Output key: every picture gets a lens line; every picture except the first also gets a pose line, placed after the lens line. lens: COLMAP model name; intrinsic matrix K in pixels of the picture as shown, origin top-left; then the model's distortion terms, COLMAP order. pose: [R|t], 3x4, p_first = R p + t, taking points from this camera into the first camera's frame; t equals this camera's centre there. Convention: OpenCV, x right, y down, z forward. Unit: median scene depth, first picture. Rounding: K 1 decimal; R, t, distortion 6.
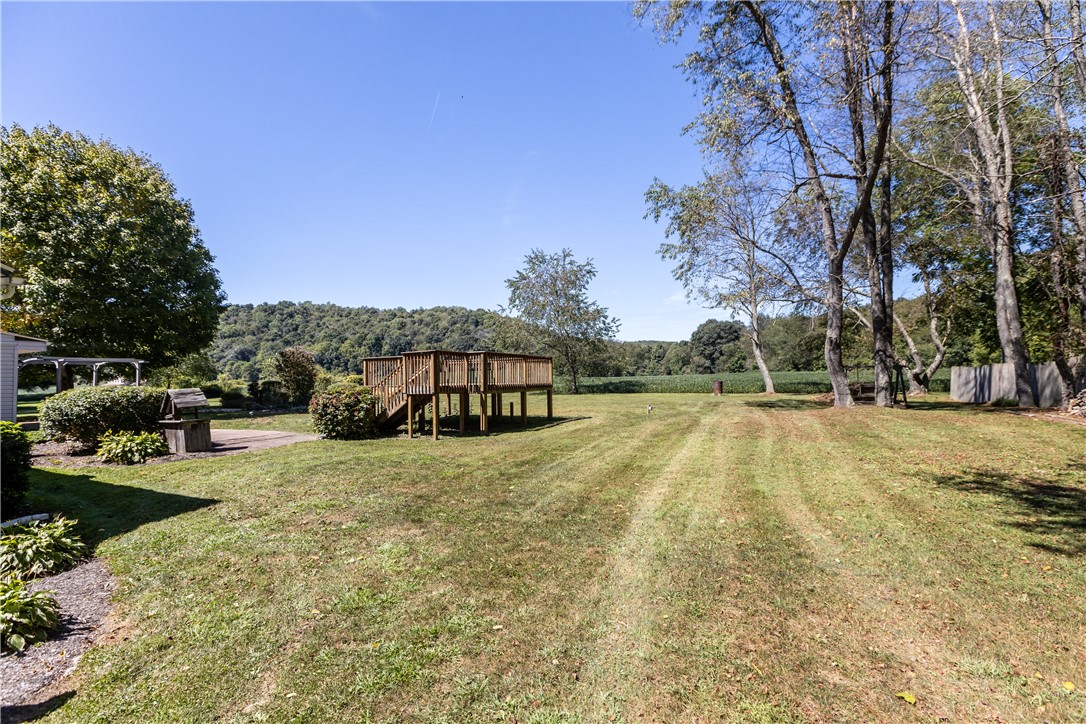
lens RADIAL K [[488.3, 0, 541.8], [0, 488.3, 366.0], [0, 0, 1]] dist [-0.003006, 0.000023]
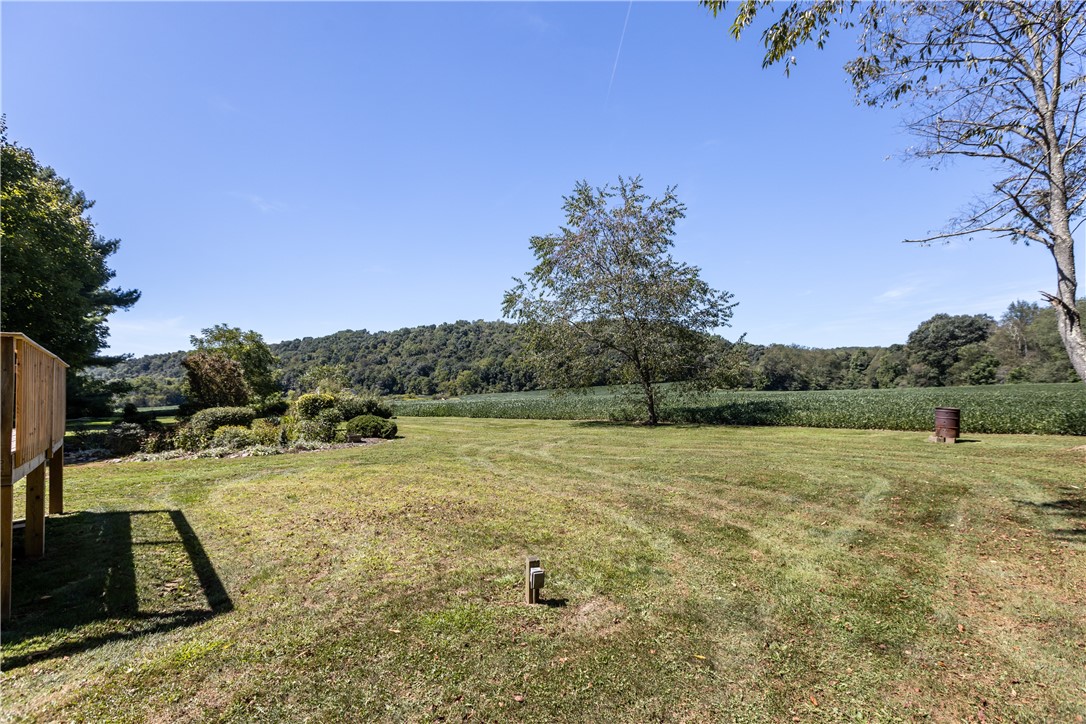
lens RADIAL K [[488.3, 0, 546.5], [0, 488.3, 385.5], [0, 0, 1]] dist [-0.003006, 0.000023]
pose [[0.940440, -0.005126, -0.339921, 0.161517], [0.009555, 0.999890, 0.011357, 0.001995], [0.339825, -0.013929, 0.940385, 0.439368]]
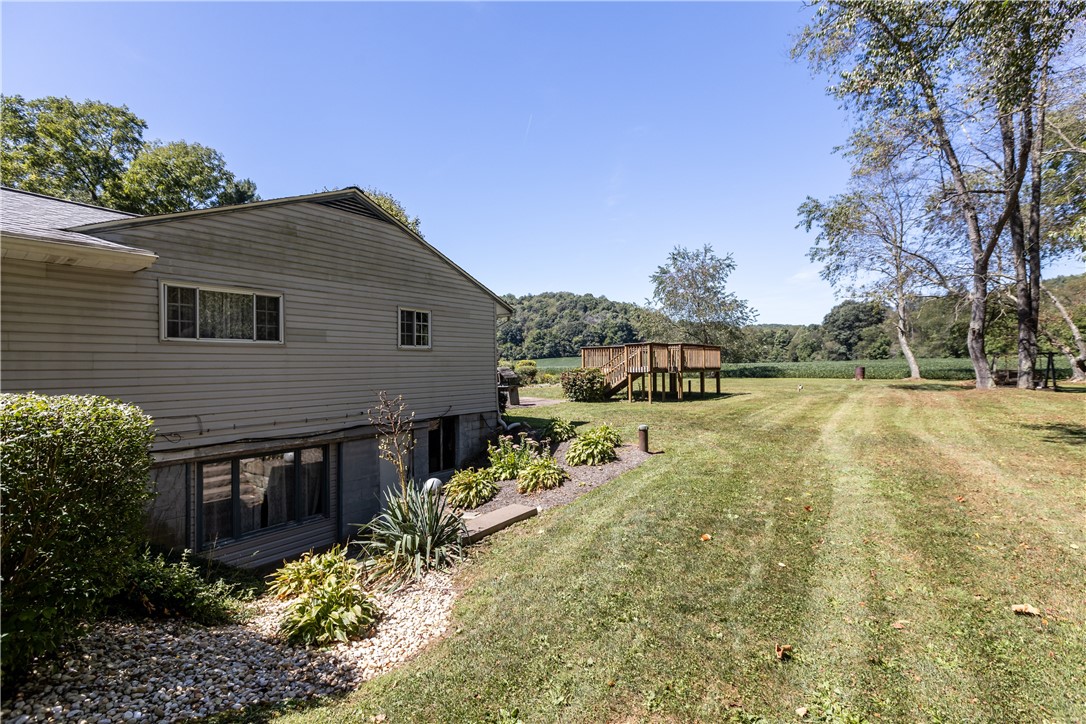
lens RADIAL K [[488.3, 0, 544.9], [0, 488.3, 369.1], [0, 0, 1]] dist [-0.003006, 0.000023]
pose [[0.975981, 0.007865, -0.217712, -0.067709], [-0.000184, 0.999377, 0.035279, -0.001412], [0.217854, -0.034391, 0.975375, -0.162085]]
